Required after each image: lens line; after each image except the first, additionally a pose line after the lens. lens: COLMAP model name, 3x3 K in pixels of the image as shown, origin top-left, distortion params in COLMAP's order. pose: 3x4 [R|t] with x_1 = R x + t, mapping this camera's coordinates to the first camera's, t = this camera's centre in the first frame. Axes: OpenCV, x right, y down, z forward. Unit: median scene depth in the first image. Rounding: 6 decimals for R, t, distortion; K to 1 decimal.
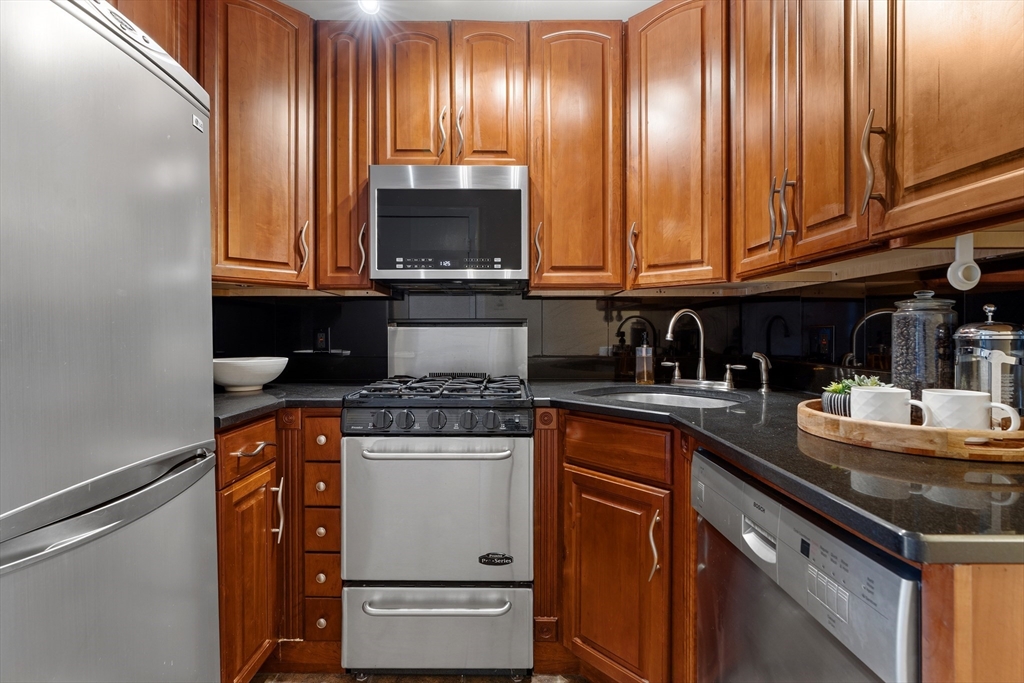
lens RADIAL K [[468.3, 0, 506.9], [0, 468.3, 327.7], [0, 0, 1]] dist [-0.002972, -0.000304]
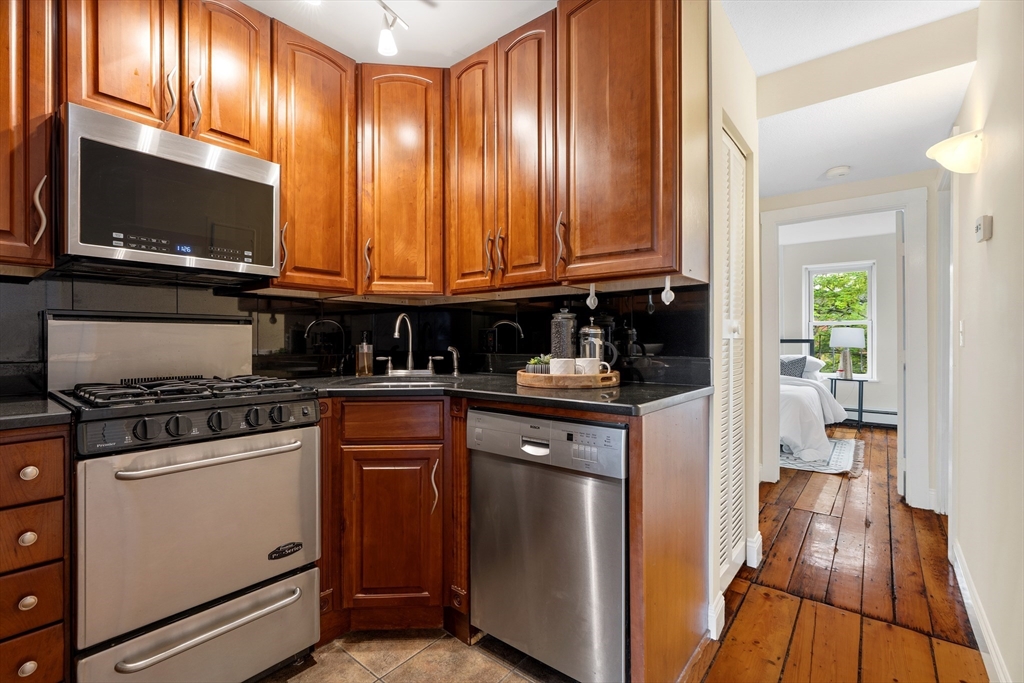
lens RADIAL K [[468.3, 0, 506.9], [0, 468.3, 327.7], [0, 0, 1]] dist [-0.002972, -0.000304]
pose [[0.631504, 0.021861, 0.775065, -0.452580], [-0.007346, 0.999726, -0.022212, 0.026321], [-0.775338, 0.008333, 0.631492, -0.014764]]
